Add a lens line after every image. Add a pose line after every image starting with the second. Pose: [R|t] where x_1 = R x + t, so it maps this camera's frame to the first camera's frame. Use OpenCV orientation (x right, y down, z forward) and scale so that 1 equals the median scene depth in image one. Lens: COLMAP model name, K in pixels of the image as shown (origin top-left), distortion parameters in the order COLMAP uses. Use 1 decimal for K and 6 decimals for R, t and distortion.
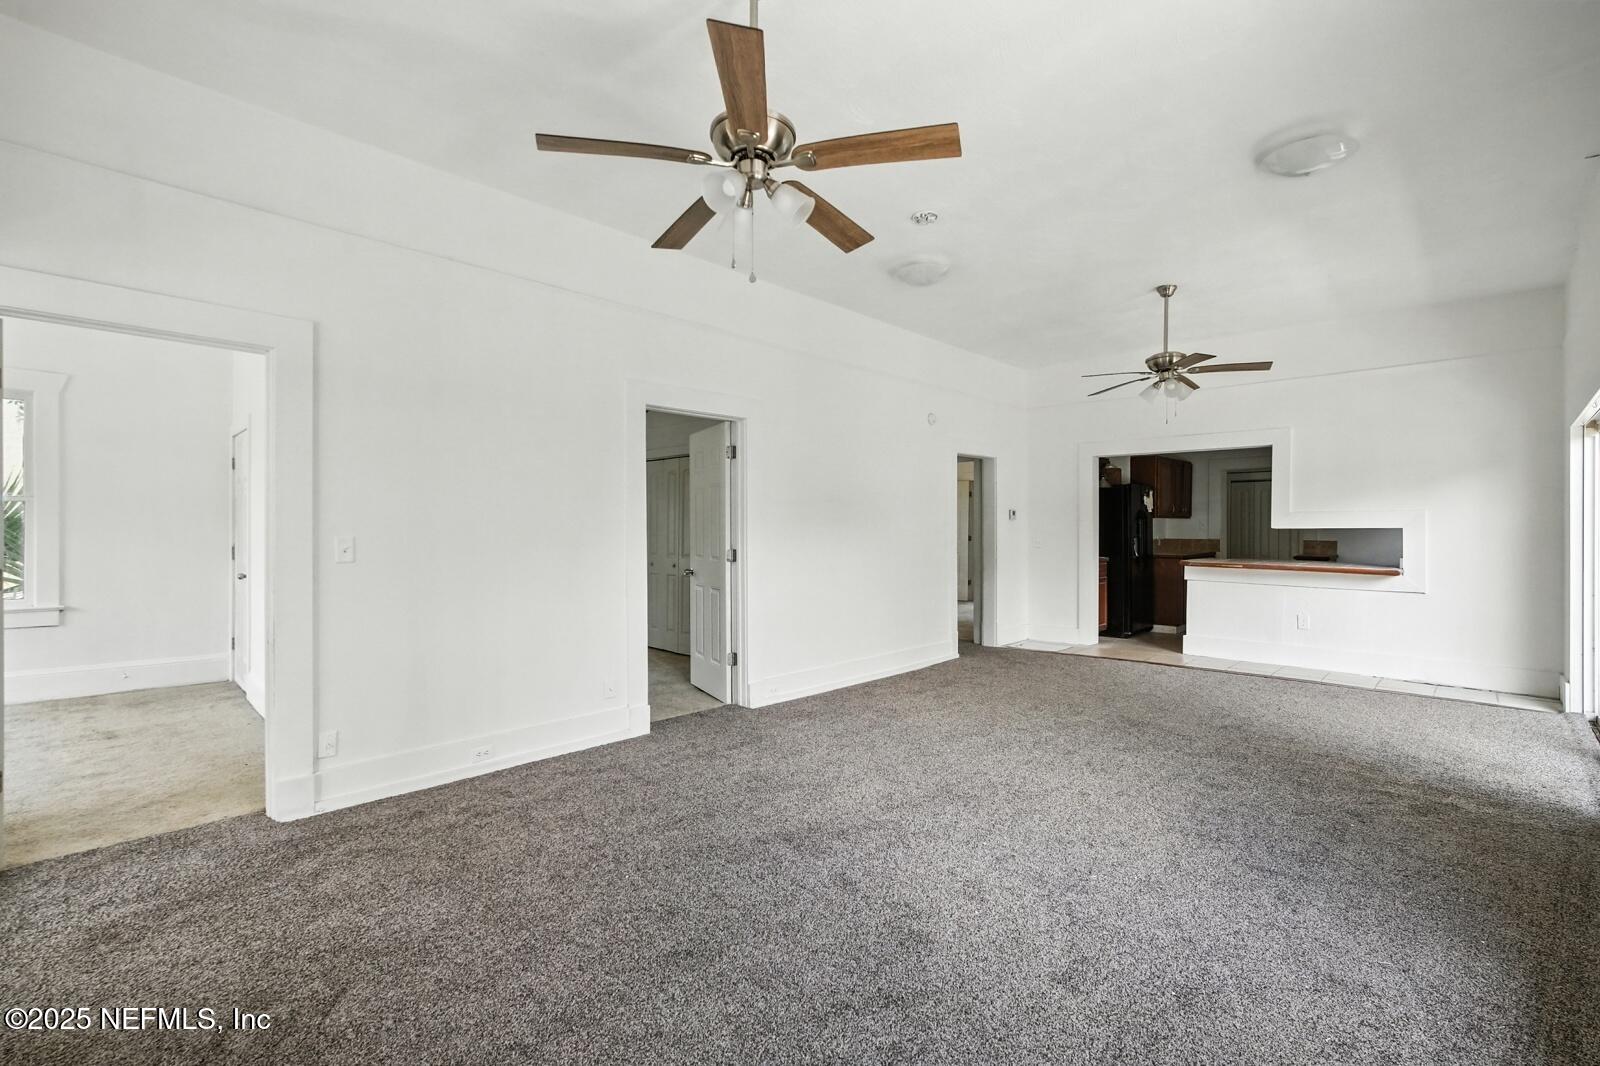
lens RADIAL K [[719.6, 0, 809.1], [0, 719.6, 528.2], [0, 0, 1]] dist [-0.000726, 0.000315]
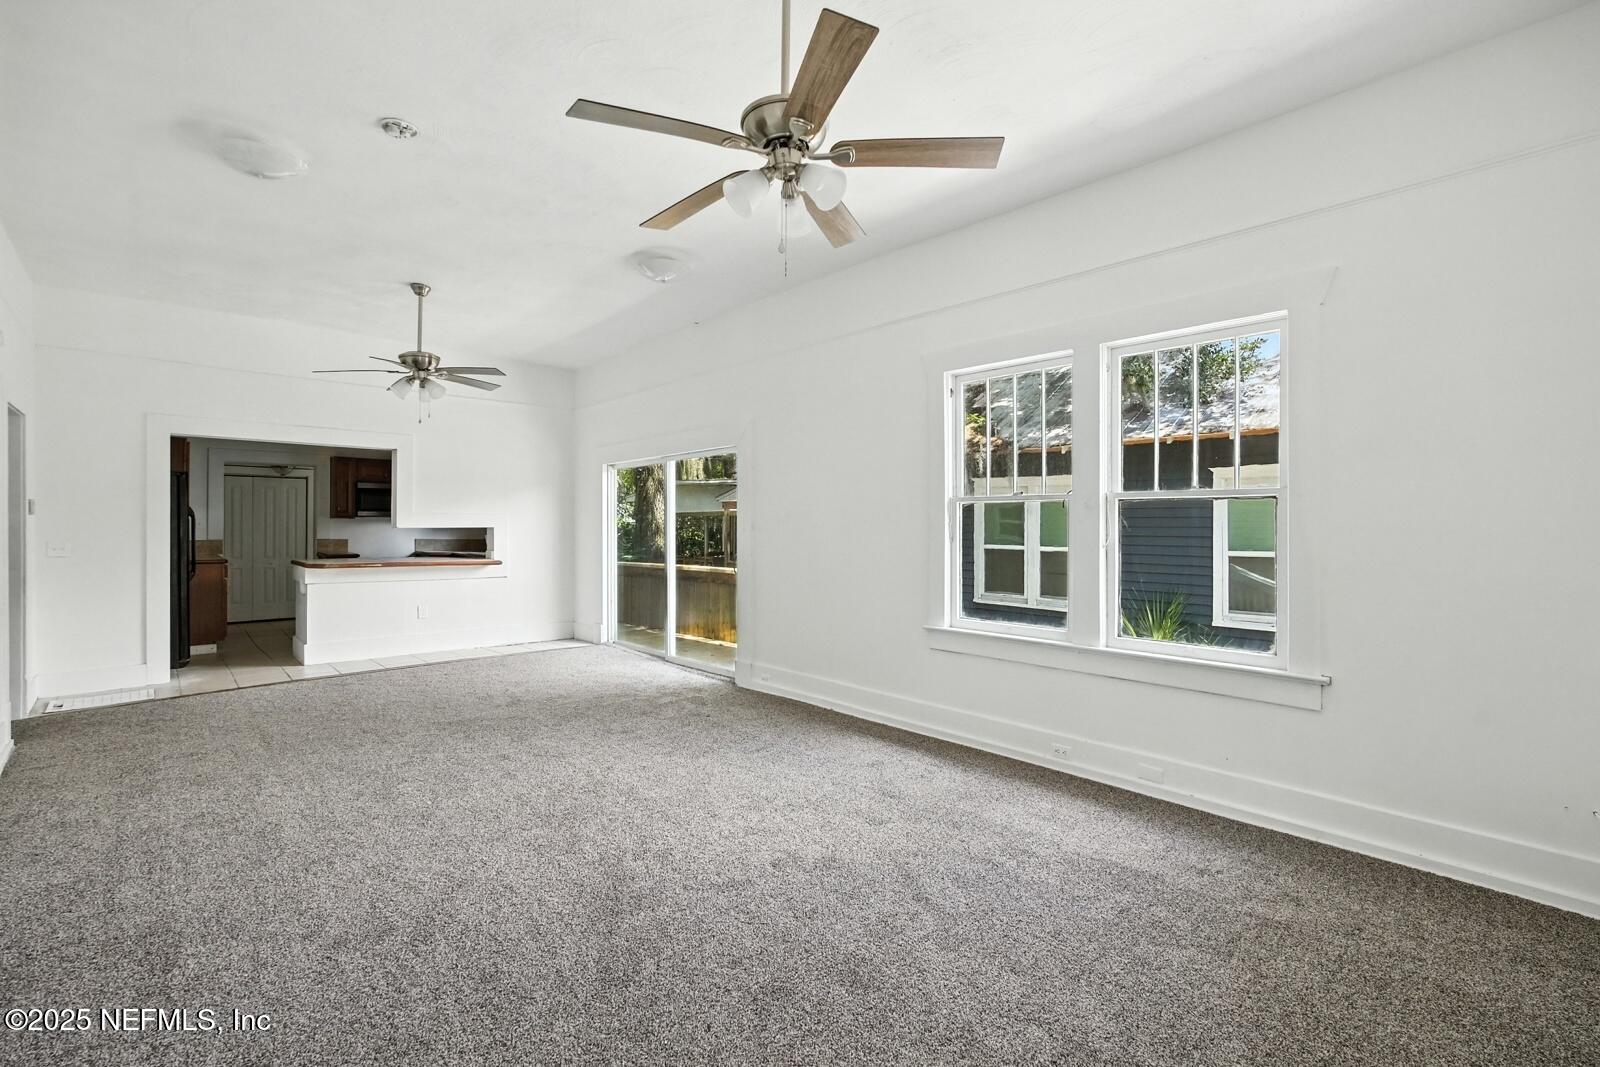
lens RADIAL K [[719.6, 0, 809.1], [0, 719.6, 528.7], [0, 0, 1]] dist [-0.000726, 0.000315]
pose [[0.059231, -0.005400, 0.998230, -0.518450], [-0.002145, 0.999982, 0.005537, -0.007562], [-0.998242, -0.002469, 0.059218, 0.451917]]
